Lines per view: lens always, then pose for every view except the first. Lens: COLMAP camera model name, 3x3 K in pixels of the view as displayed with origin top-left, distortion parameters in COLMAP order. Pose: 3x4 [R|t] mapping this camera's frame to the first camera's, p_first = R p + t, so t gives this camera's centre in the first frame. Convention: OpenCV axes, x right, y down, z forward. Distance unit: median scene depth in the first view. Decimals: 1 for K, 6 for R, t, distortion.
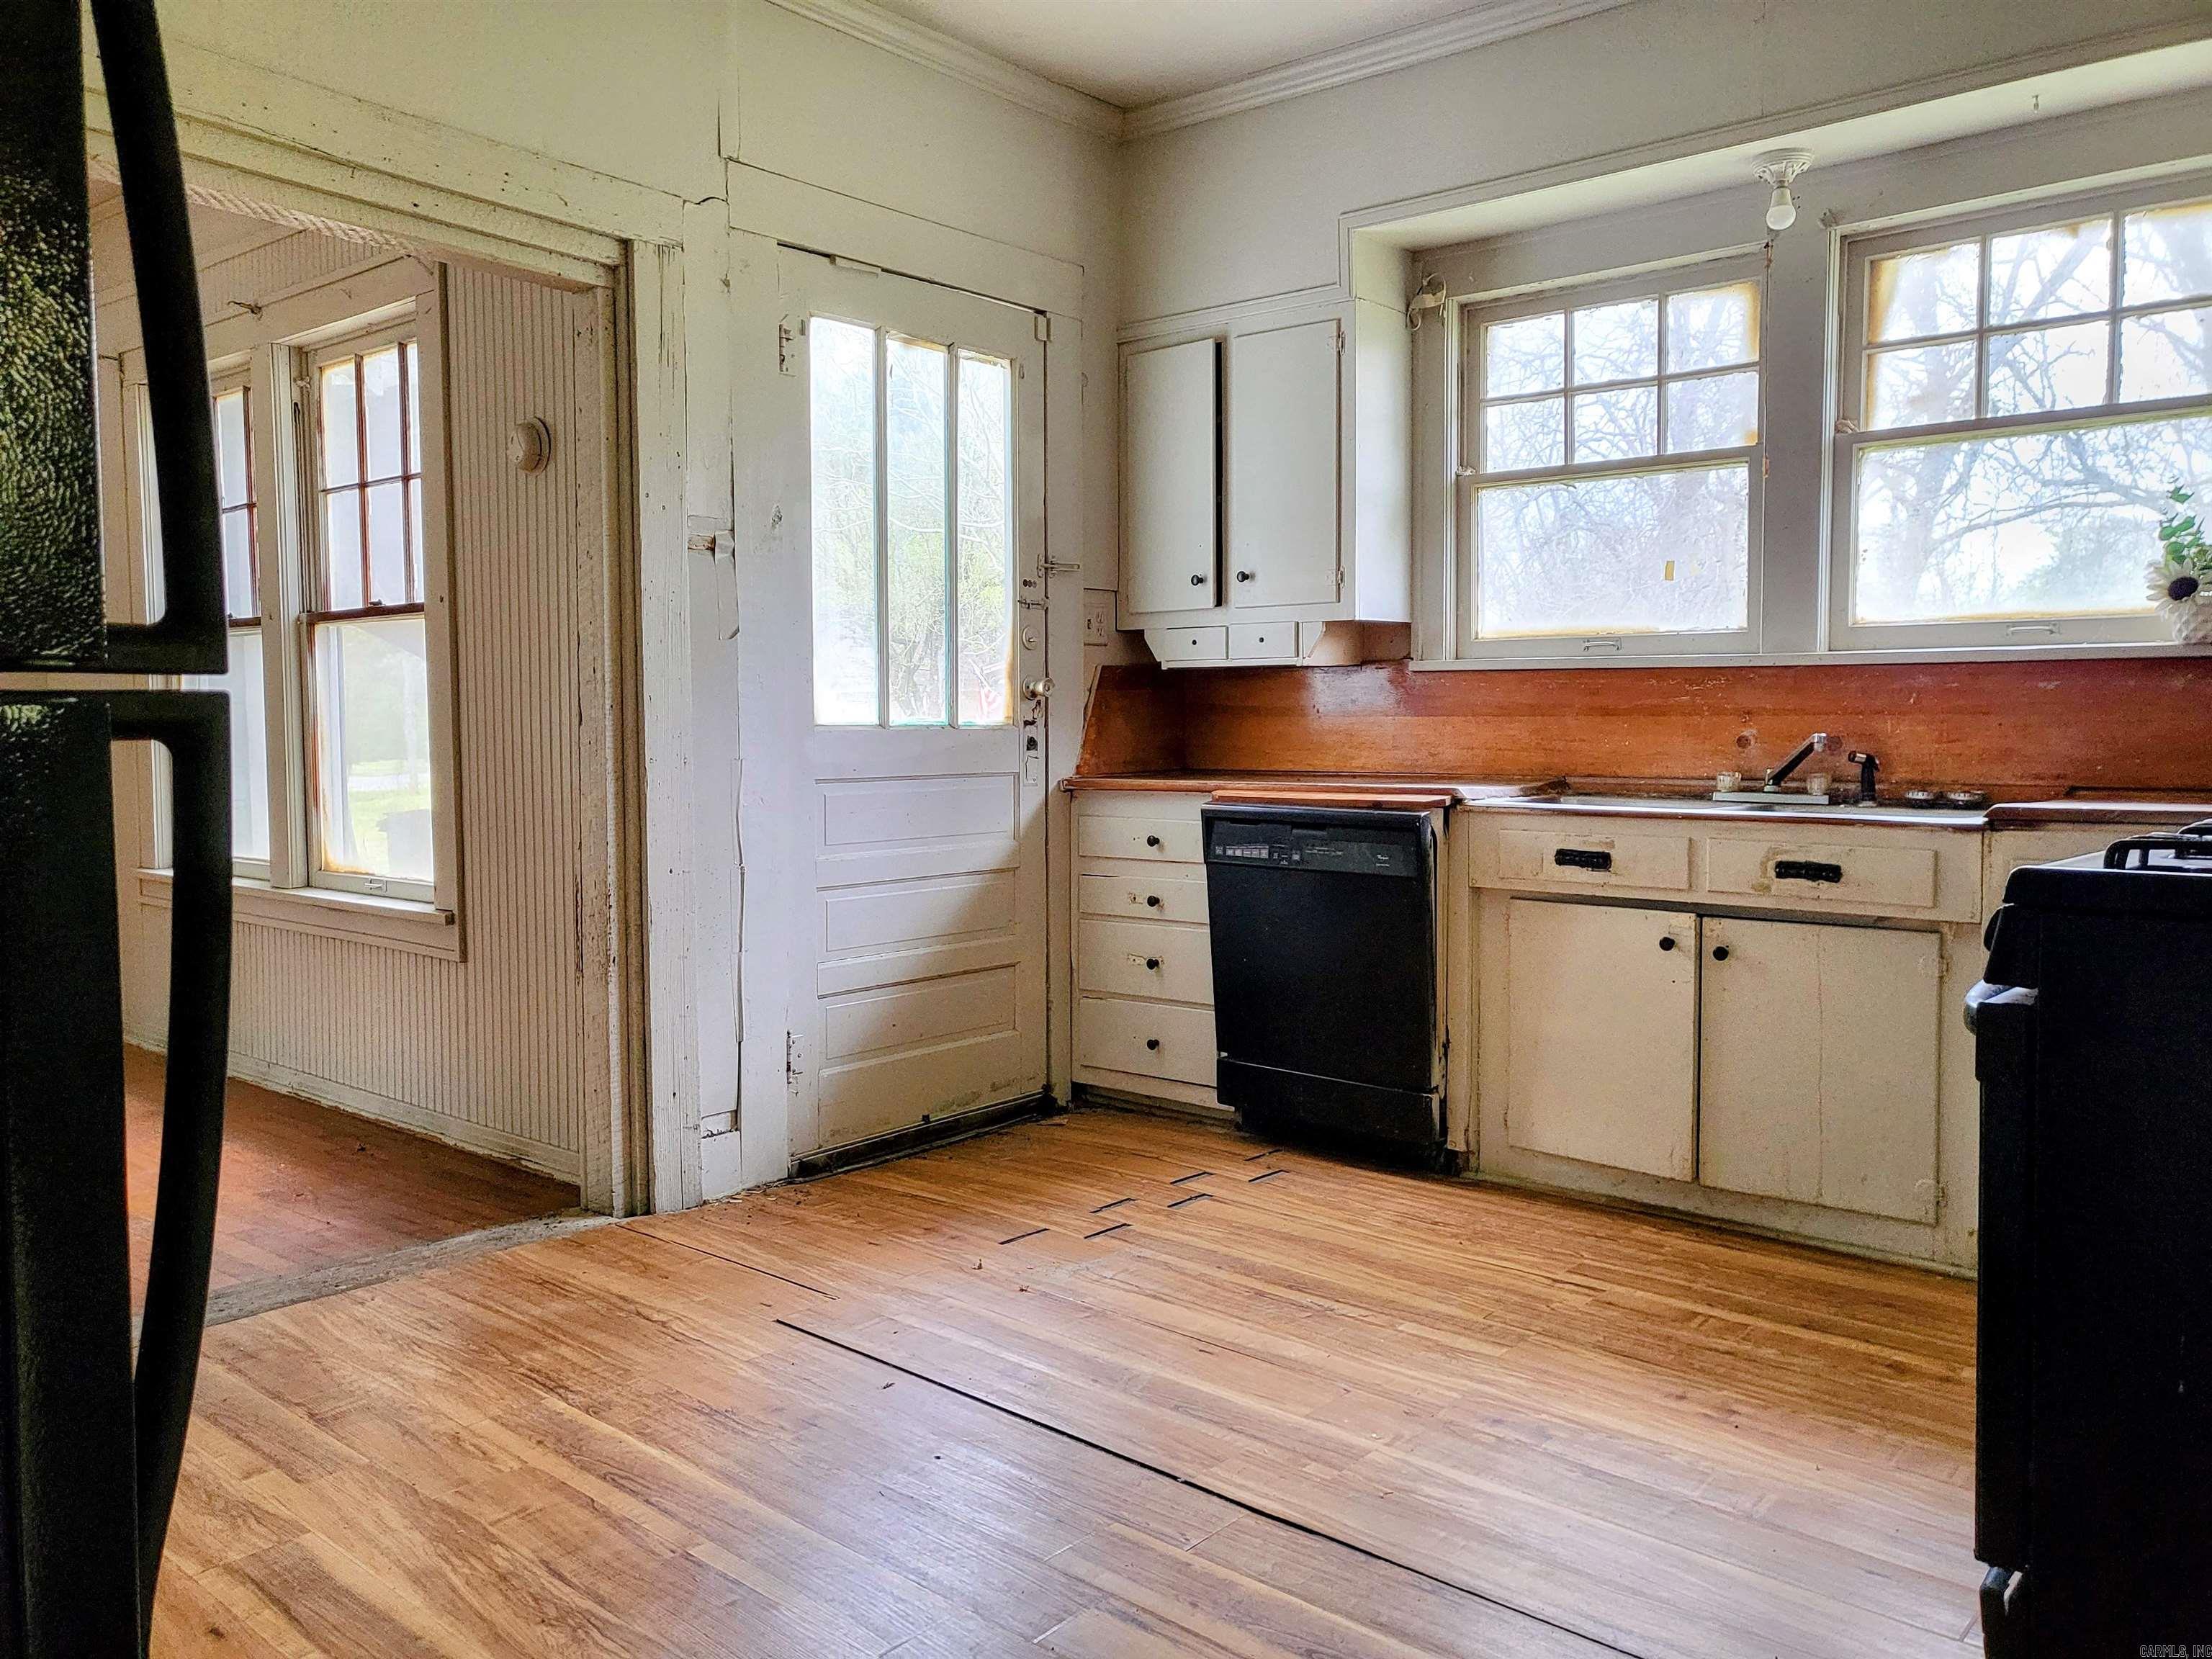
lens RADIAL K [[1684.0, 0, 1066.2], [0, 1684.0, 813.3], [0, 0, 1]] dist [-0.029447, 0.095224]
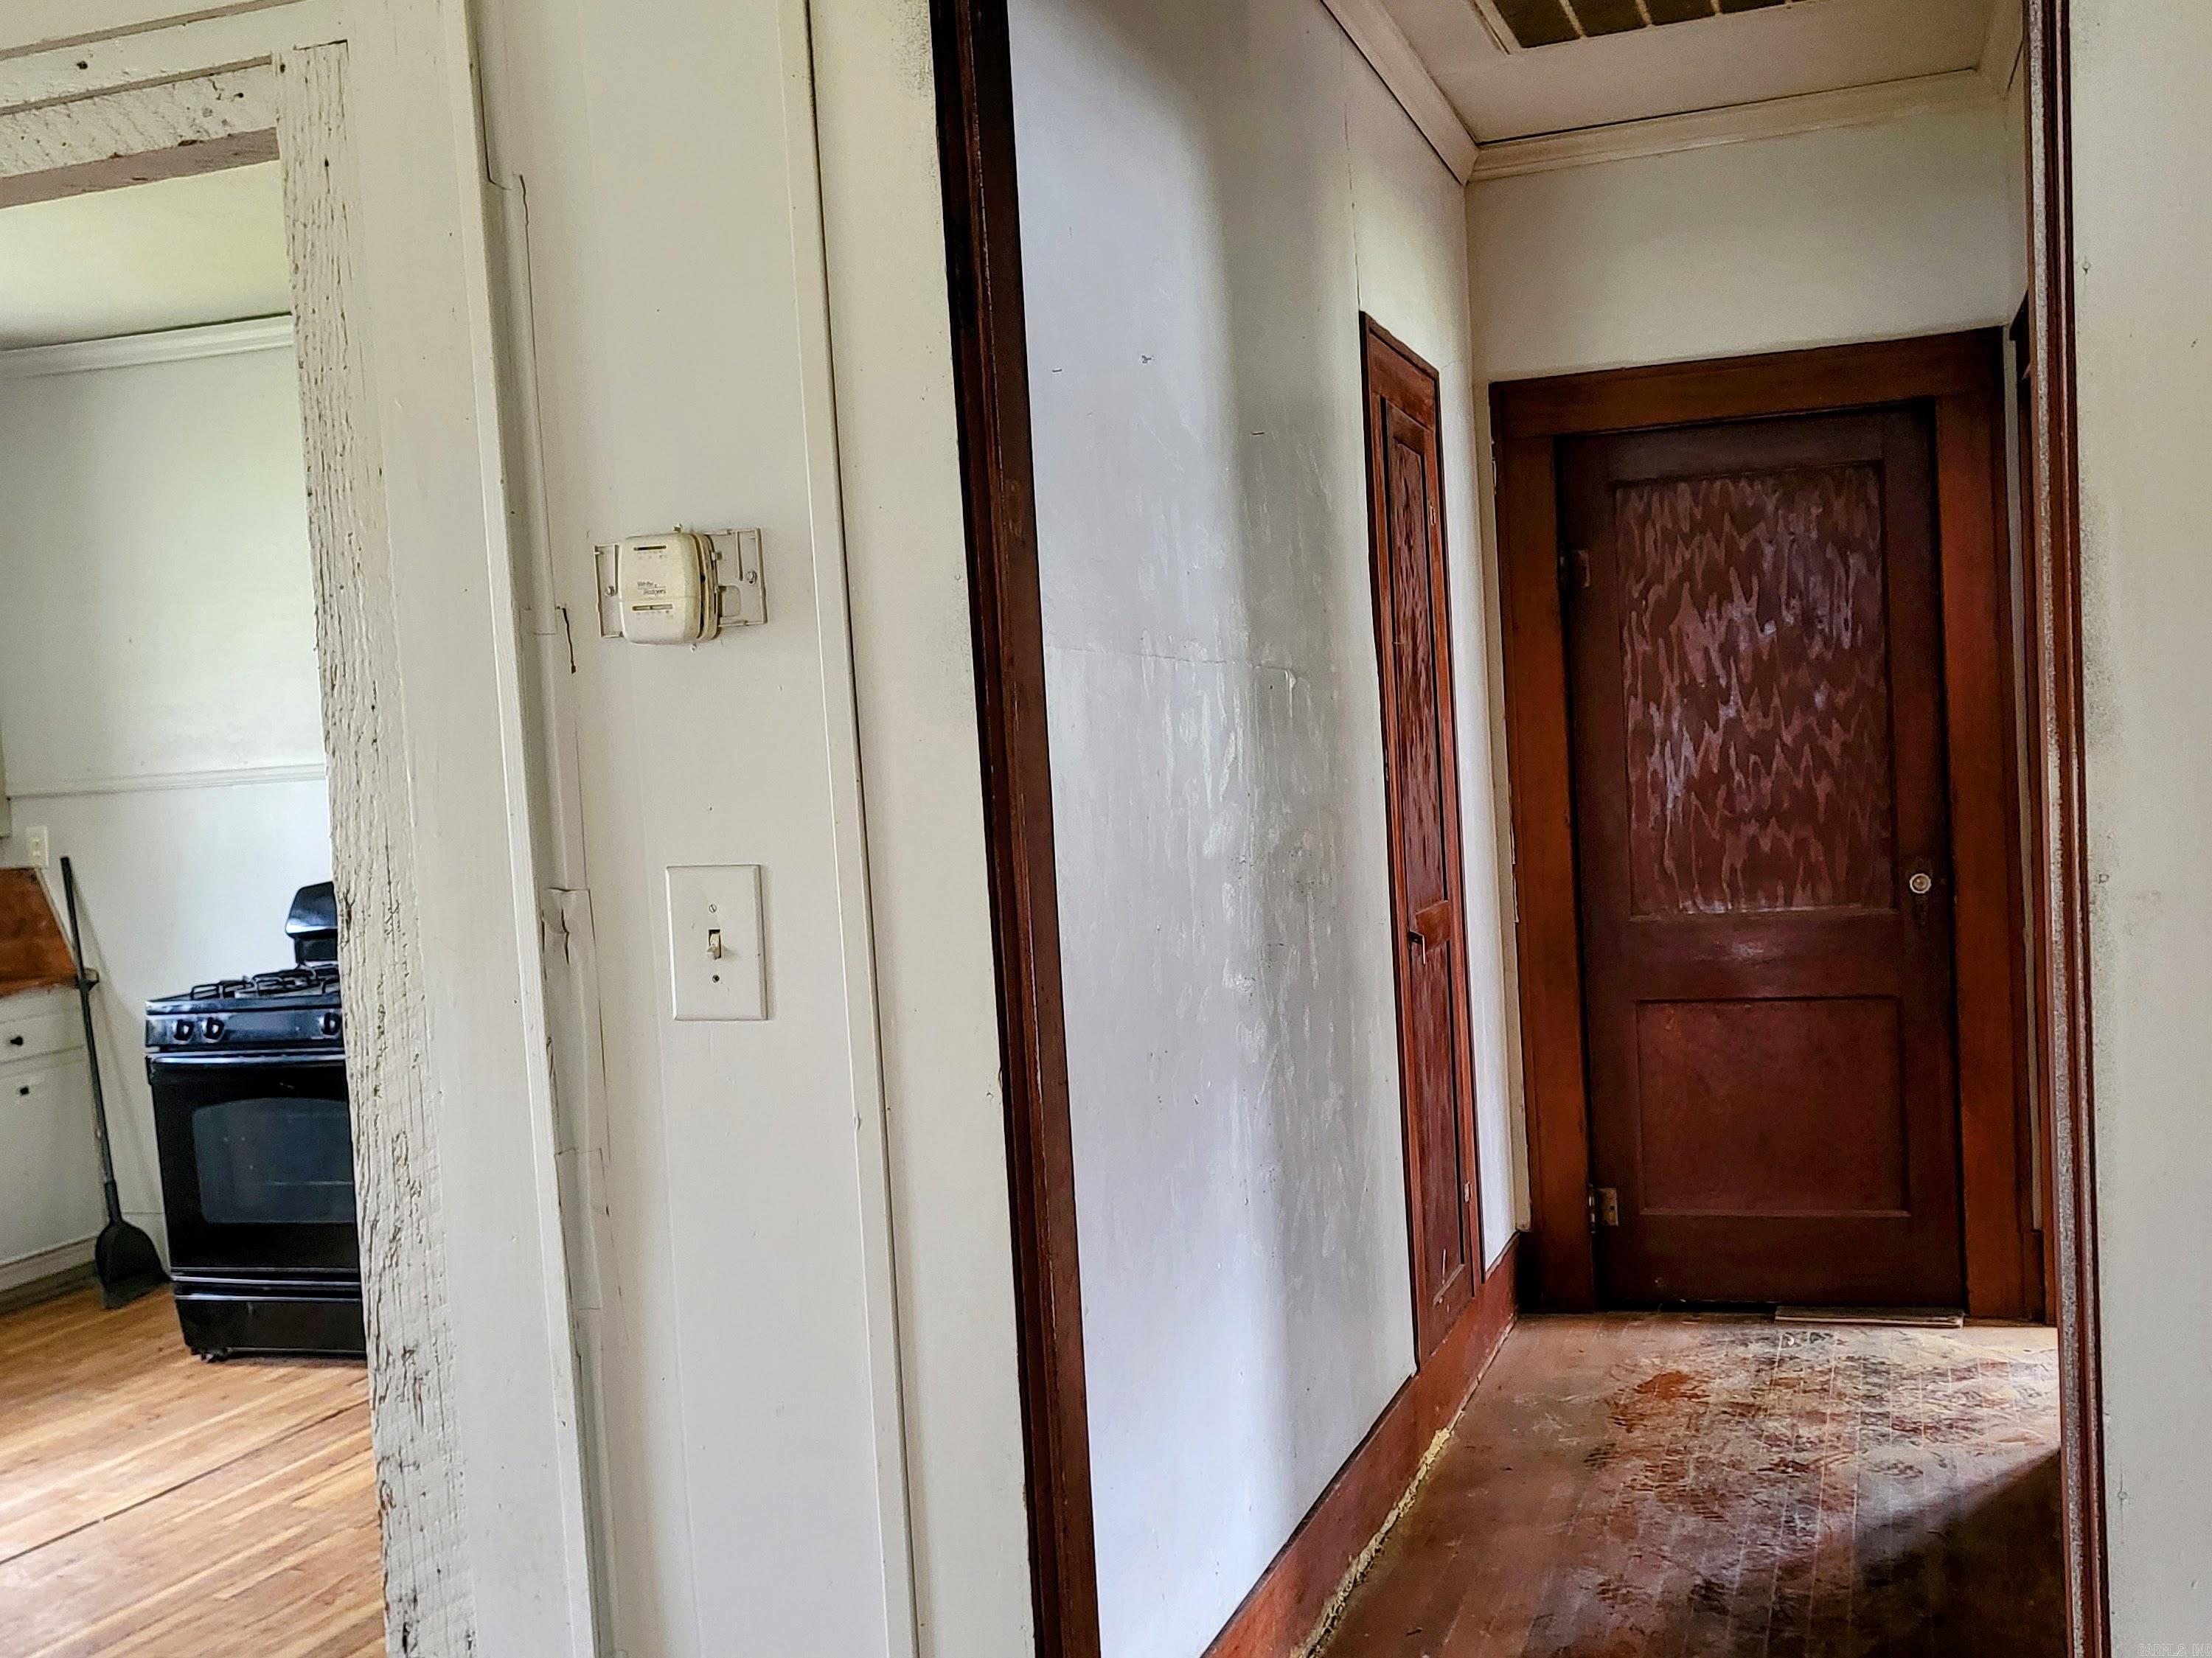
lens RADIAL K [[2232.7, 0, 1112.8], [0, 2232.7, 920.0], [0, 0, 1]] dist [-0.022195, 0.093783]
pose [[-0.377627, -0.046360, 0.924796, -1.288218], [0.115731, 0.988551, 0.096813, -0.119609], [-0.918697, 0.143587, -0.367939, 0.552409]]
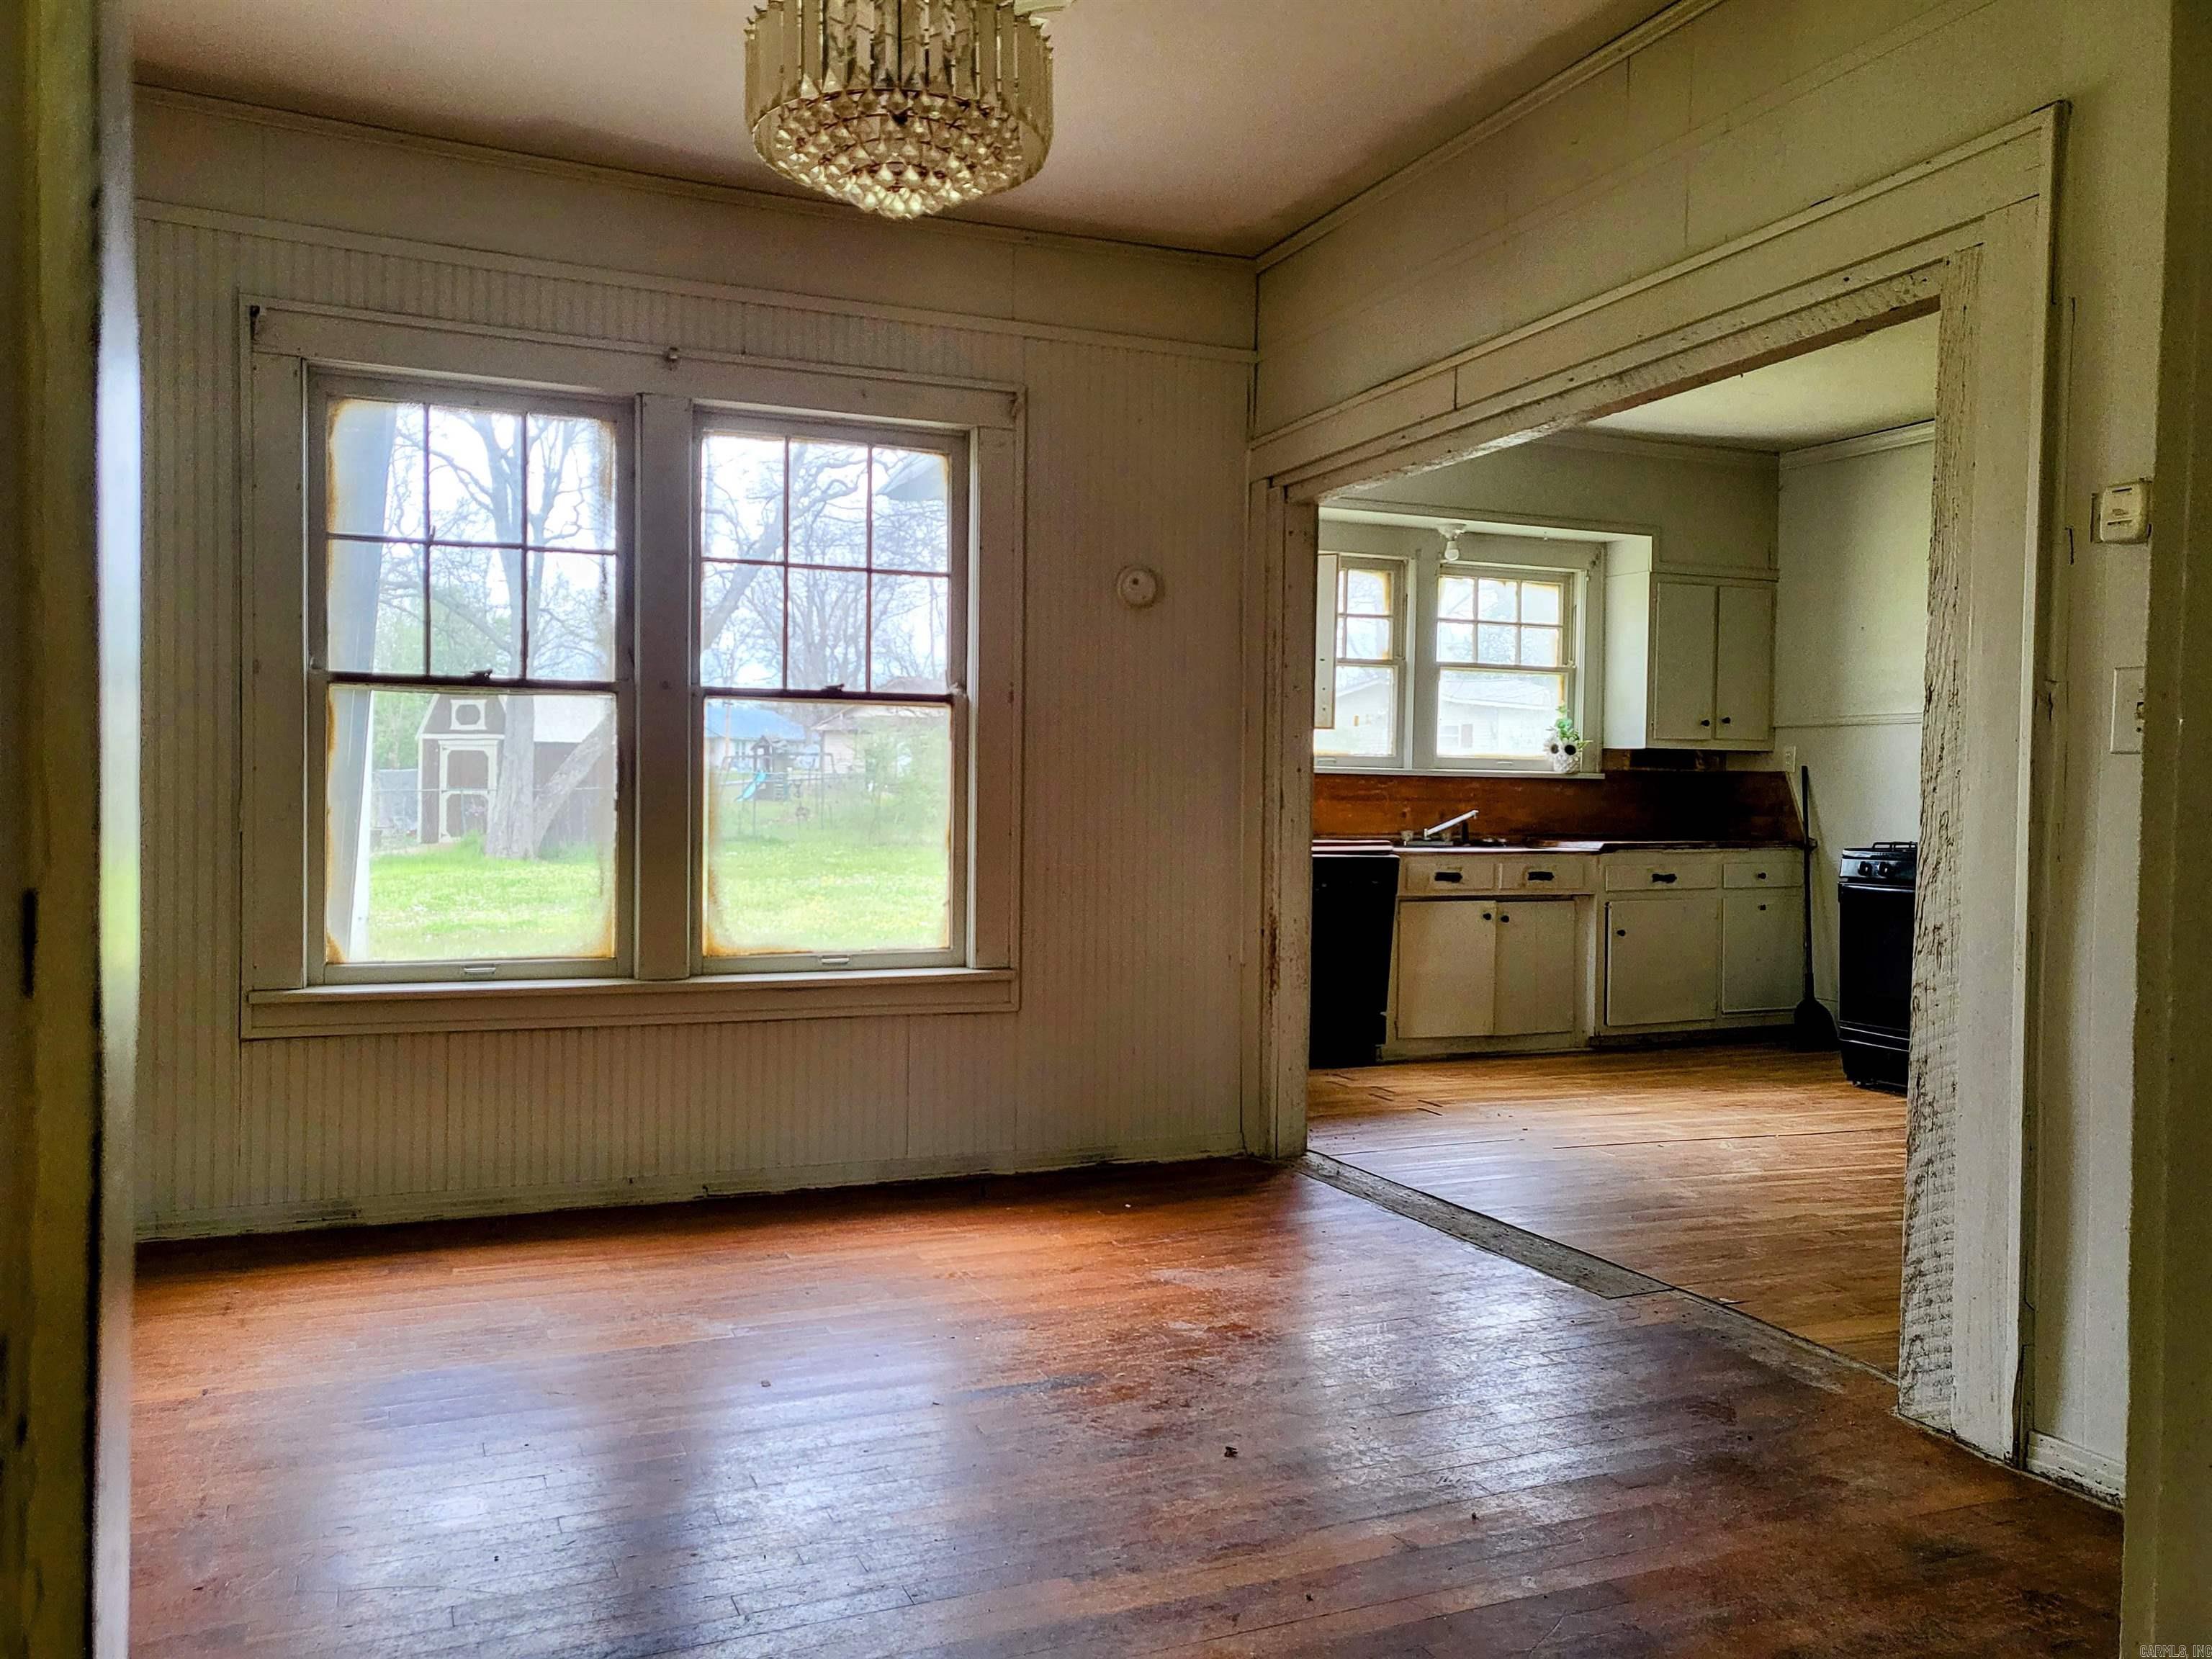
lens RADIAL K [[1684.0, 0, 1066.2], [0, 1684.0, 813.3], [0, 0, 1]] dist [-0.029447, 0.095224]
pose [[0.454954, -0.004126, 0.890505, -1.621879], [0.038144, 0.999162, -0.014858, -0.033806], [-0.889698, 0.040727, 0.454730, 0.525651]]
